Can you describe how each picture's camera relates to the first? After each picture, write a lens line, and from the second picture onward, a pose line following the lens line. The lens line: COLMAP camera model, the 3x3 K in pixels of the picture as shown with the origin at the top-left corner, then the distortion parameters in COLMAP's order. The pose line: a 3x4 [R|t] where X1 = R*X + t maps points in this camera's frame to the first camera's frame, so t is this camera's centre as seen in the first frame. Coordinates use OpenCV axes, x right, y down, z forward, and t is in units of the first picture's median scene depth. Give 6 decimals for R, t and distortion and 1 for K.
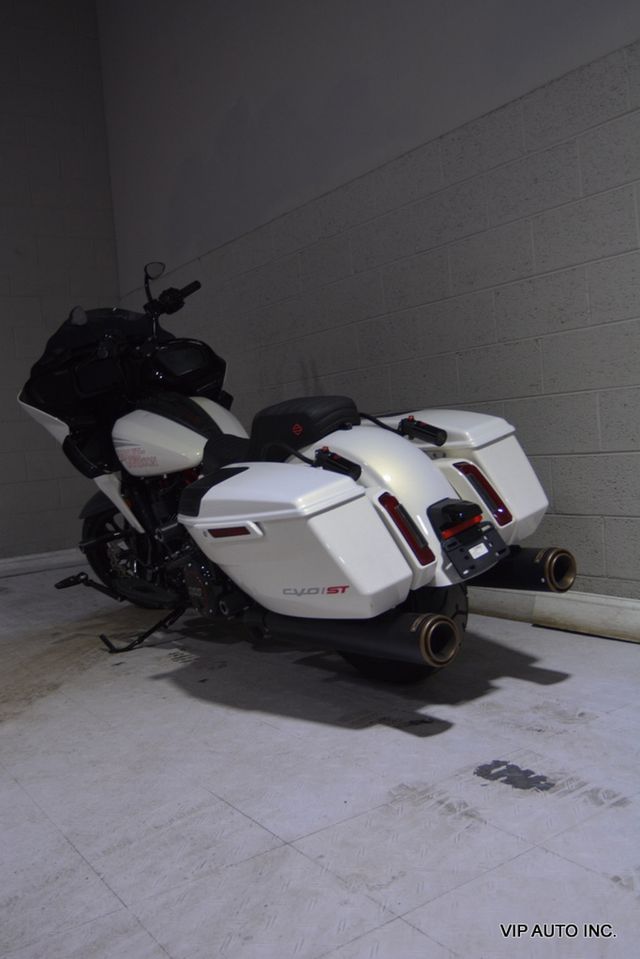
lens RADIAL K [[832.5, 0, 320.5], [0, 832.5, 506.6], [0, 0, 1]] dist [-0.078335, 0.020507]
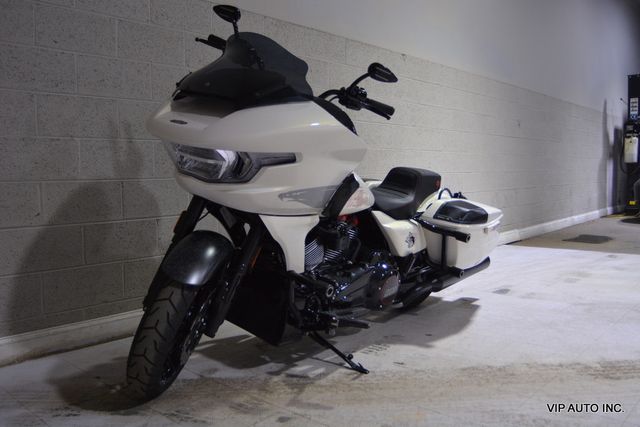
lens RADIAL K [[531.7, 0, 315.6], [0, 531.7, 211.0], [0, 0, 1]] dist [-0.081190, 0.014328]
pose [[-0.216497, 0.019545, 0.976088, -1.328627], [0.113908, 0.993477, 0.005372, -0.071780], [-0.969615, 0.112347, -0.217311, 1.703547]]
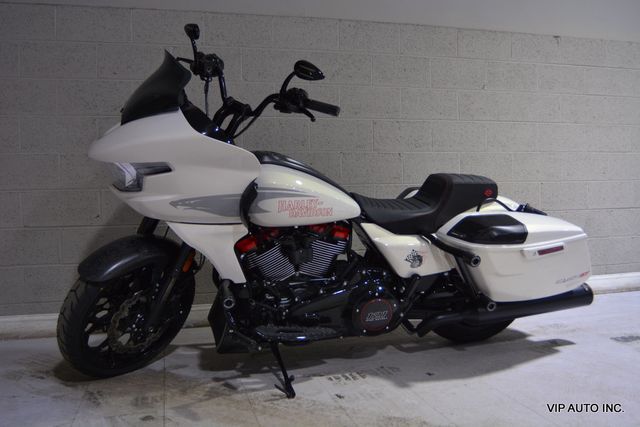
lens RADIAL K [[548.0, 0, 319.8], [0, 548.0, 212.1], [0, 0, 1]] dist [-0.078124, 0.013066]
pose [[0.331654, 0.036676, 0.942688, -1.254845], [0.068421, 0.995677, -0.062810, -0.009449], [-0.940917, 0.085331, 0.327711, 1.036274]]
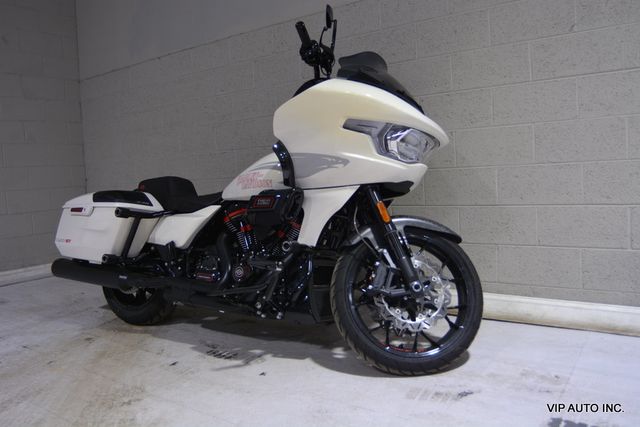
lens RADIAL K [[514.9, 0, 313.7], [0, 514.9, 208.0], [0, 0, 1]] dist [-0.098292, 0.047447]
pose [[0.941847, 0.010264, 0.335884, -0.412613], [0.001161, 0.999428, -0.033795, -0.033505], [-0.336039, 0.032219, 0.941297, 0.237316]]
